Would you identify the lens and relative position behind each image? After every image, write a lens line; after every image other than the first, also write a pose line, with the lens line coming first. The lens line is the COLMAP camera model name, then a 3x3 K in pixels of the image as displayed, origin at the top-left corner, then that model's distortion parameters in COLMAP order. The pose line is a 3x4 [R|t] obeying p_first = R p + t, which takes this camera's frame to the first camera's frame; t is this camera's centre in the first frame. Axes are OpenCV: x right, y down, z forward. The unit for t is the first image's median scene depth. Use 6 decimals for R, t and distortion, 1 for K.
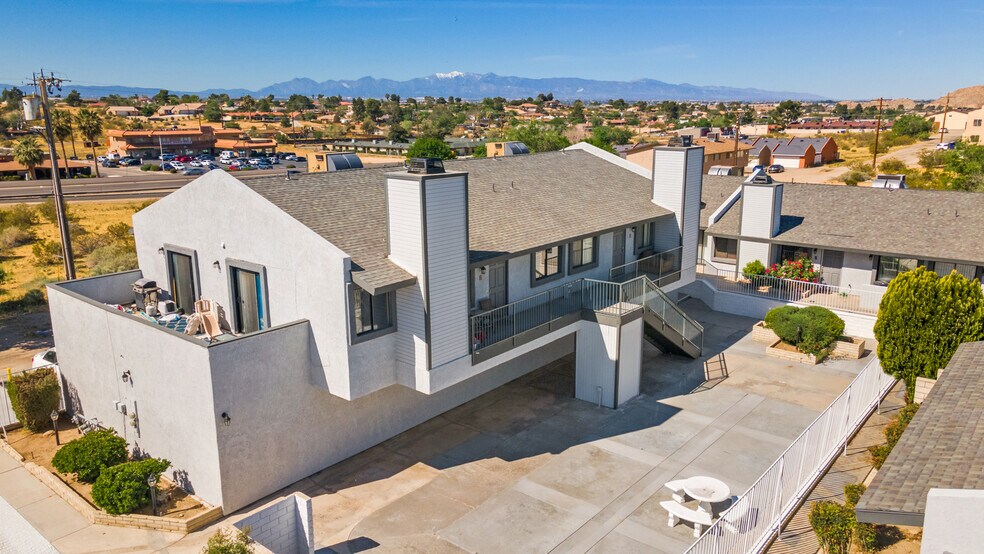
lens RADIAL K [[720.4, 0, 492.0], [0, 720.4, 277.0], [0, 0, 1]] dist [0.027082, 0.040343]
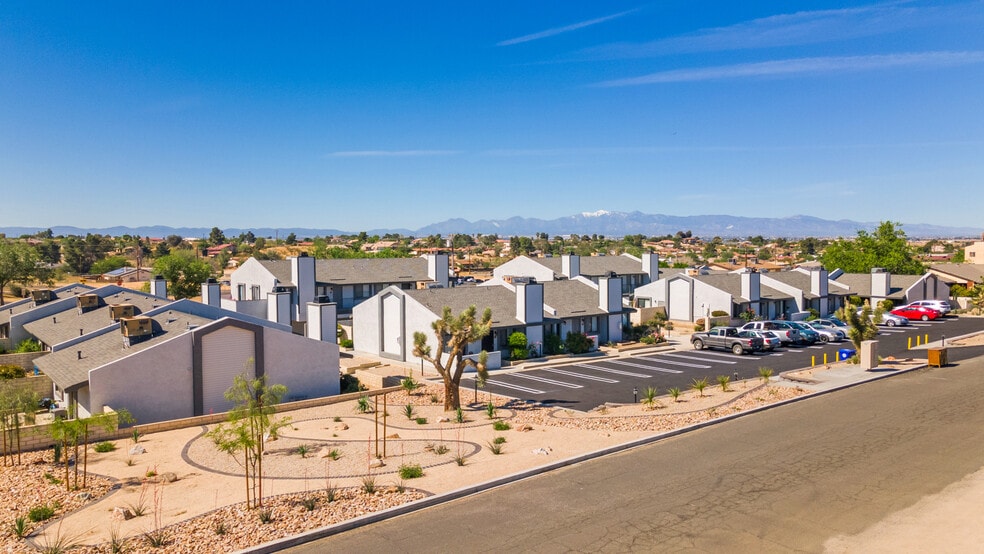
lens RADIAL K [[720.4, 0, 492.0], [0, 720.4, 277.0], [0, 0, 1]] dist [0.027082, 0.040343]
pose [[0.980247, 0.006728, -0.197660, 0.015109], [-0.043084, 0.982683, -0.180215, 0.039420], [0.193025, 0.185171, 0.963563, -0.162954]]
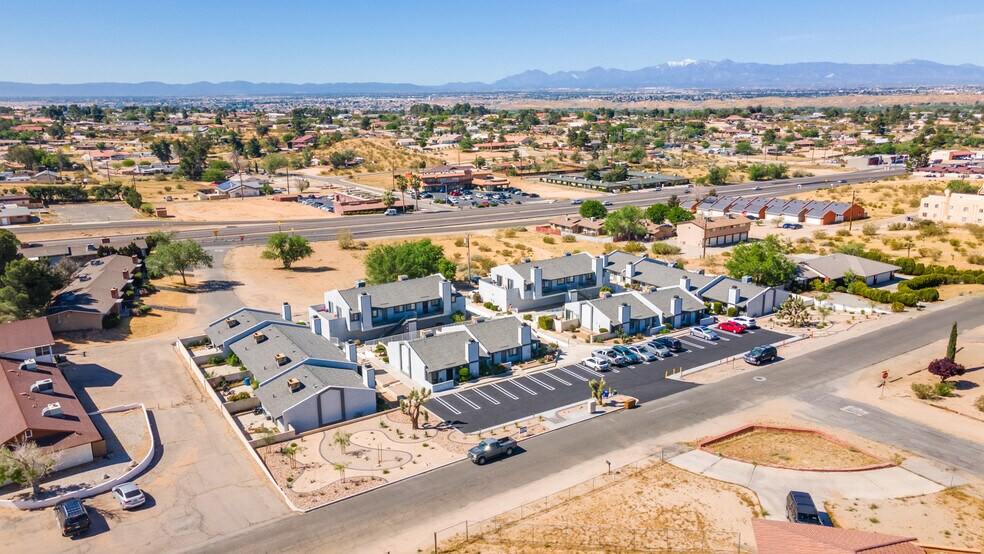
lens RADIAL K [[720.4, 0, 492.0], [0, 720.4, 277.0], [0, 0, 1]] dist [0.027082, 0.040343]
pose [[0.954145, 0.065127, -0.292175, 0.072943], [-0.061205, 0.997870, 0.022553, -0.008994], [0.293021, -0.003636, 0.956099, -0.274210]]
